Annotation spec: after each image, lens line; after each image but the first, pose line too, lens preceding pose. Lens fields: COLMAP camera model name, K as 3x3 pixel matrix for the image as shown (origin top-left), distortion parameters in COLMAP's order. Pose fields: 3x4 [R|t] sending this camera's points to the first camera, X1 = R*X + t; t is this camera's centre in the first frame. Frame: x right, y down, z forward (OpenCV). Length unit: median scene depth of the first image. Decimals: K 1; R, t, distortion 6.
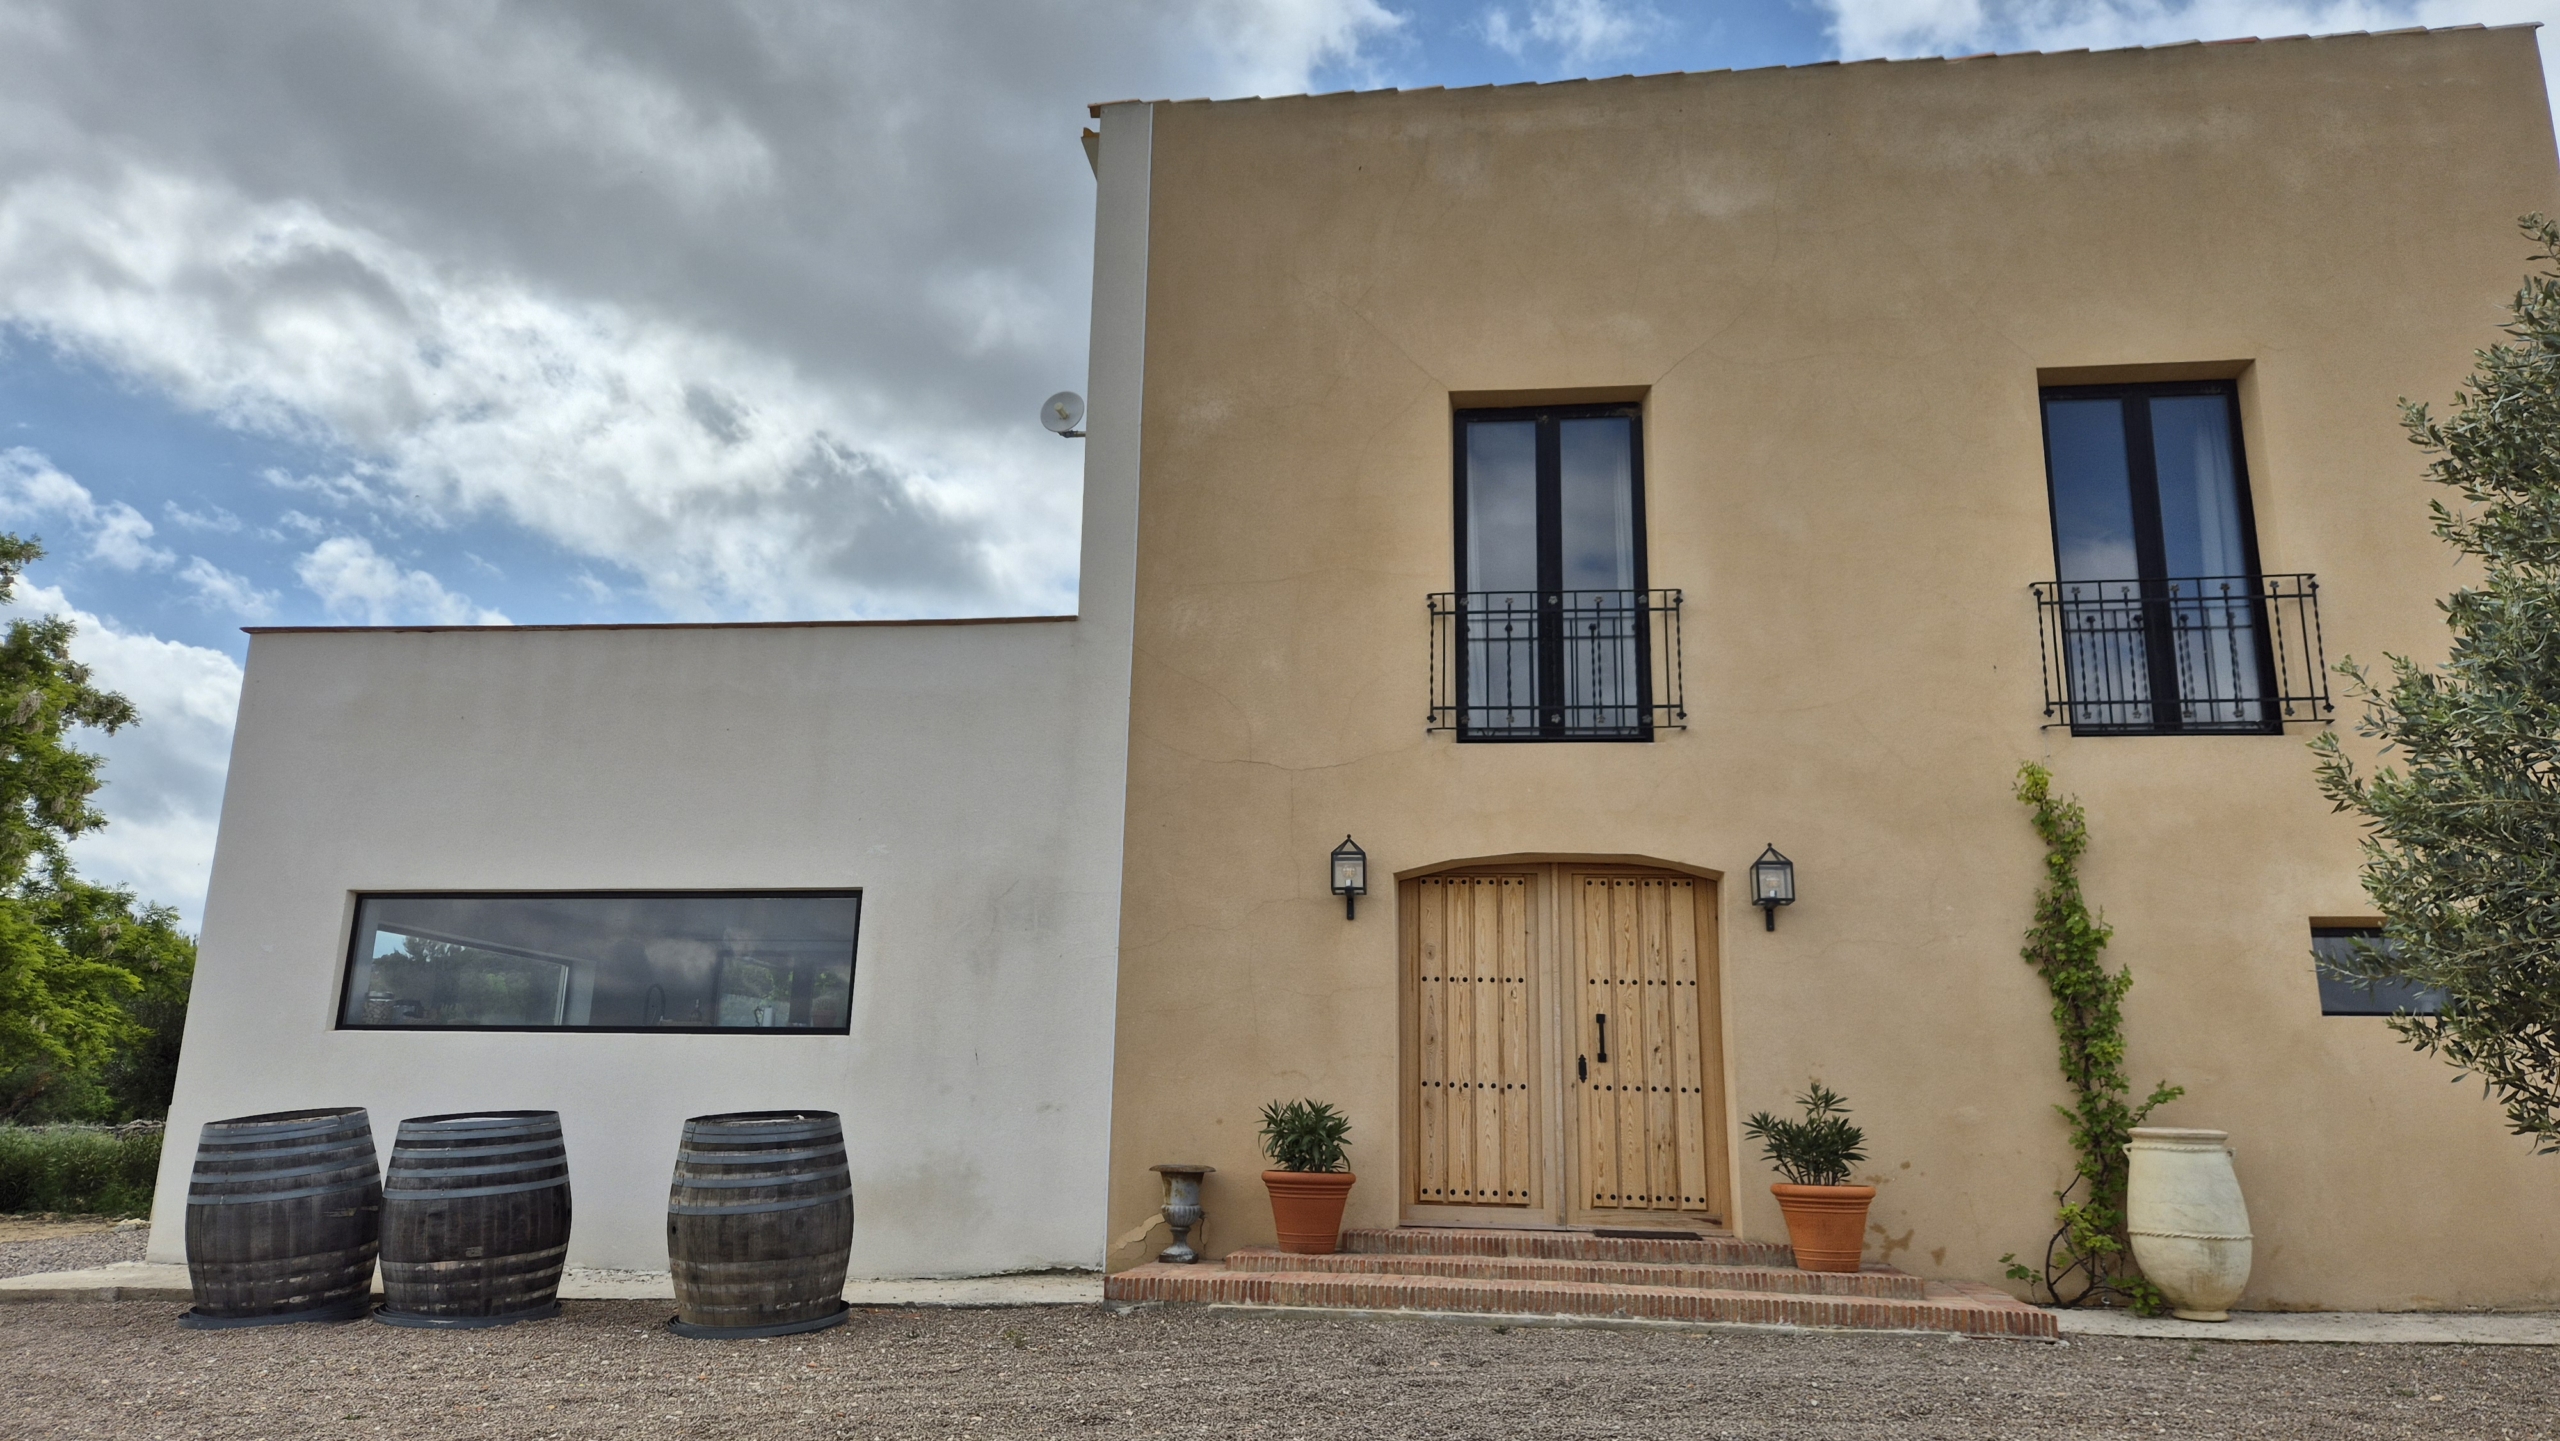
lens RADIAL K [[1714.1, 0, 1269.4], [0, 1714.1, 723.3], [0, 0, 1]] dist [0.070883, -0.055680]
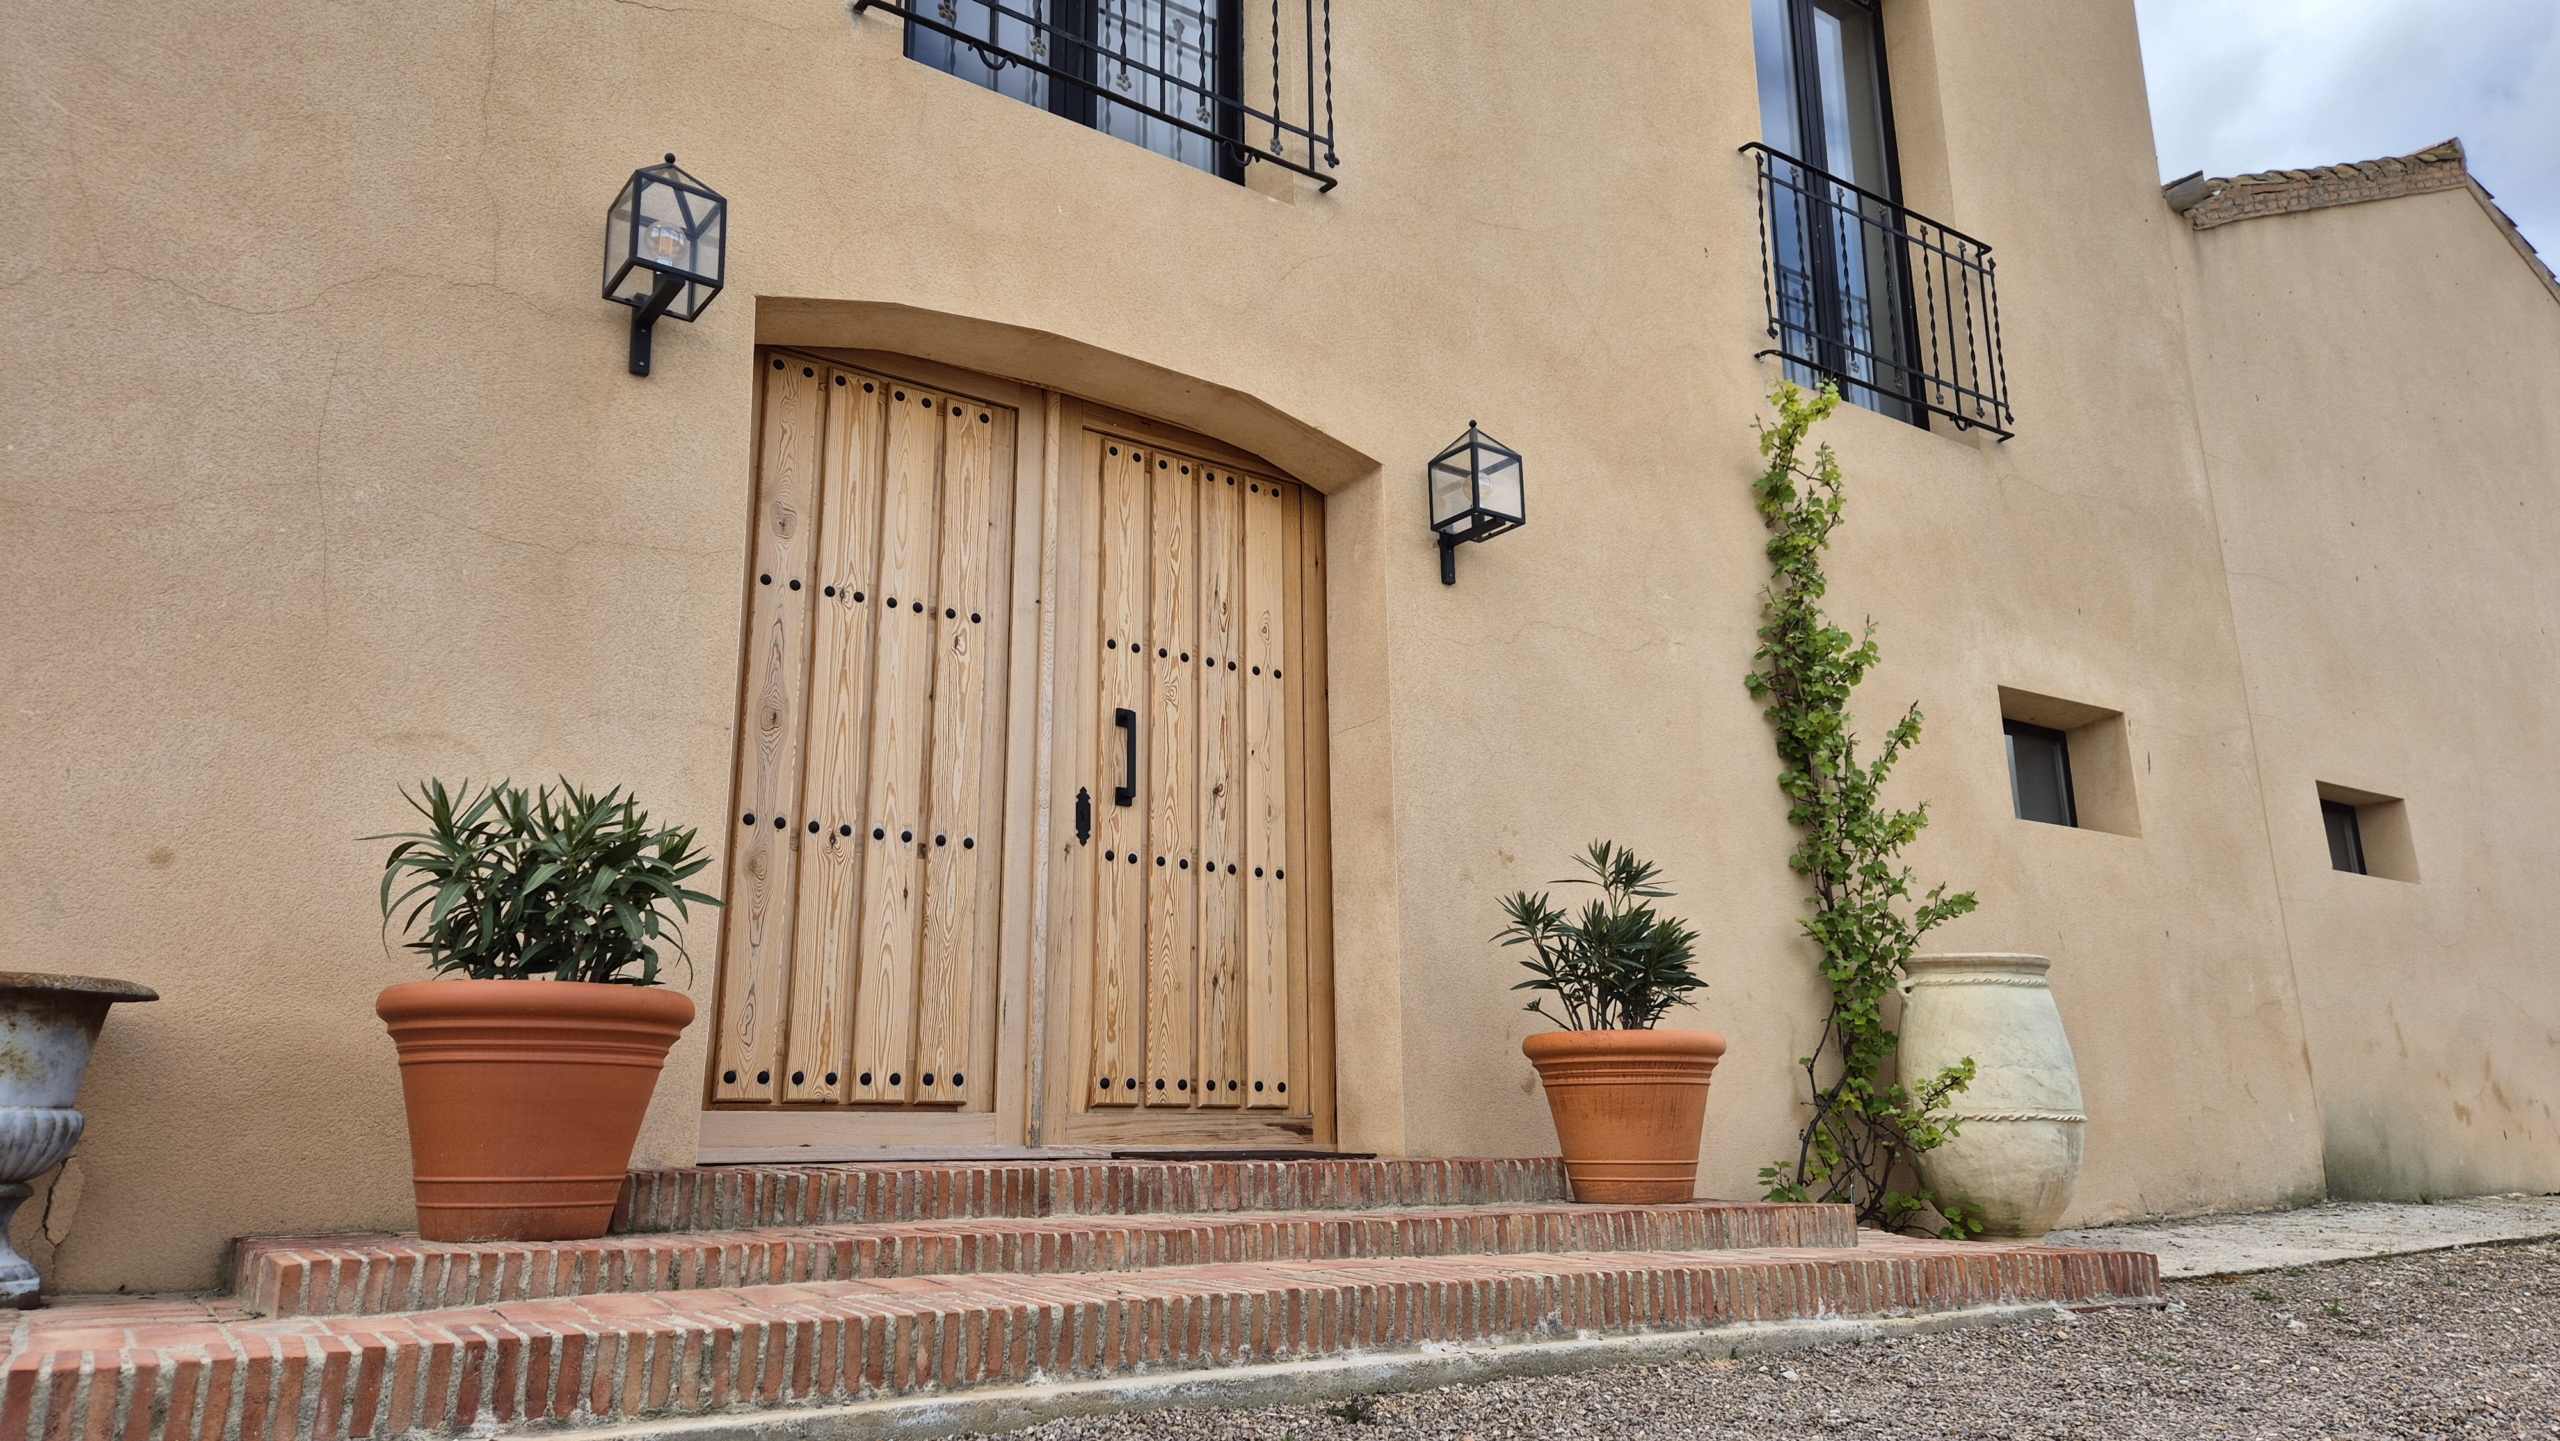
lens RADIAL K [[1714.1, 0, 1268.7], [0, 1714.1, 713.4], [0, 0, 1]] dist [0.070883, -0.055680]
pose [[0.751373, 0.139537, 0.644956, -0.087071], [-0.135032, 0.989217, -0.056707, 0.195193], [-0.645914, -0.044481, 0.762113, 0.621159]]
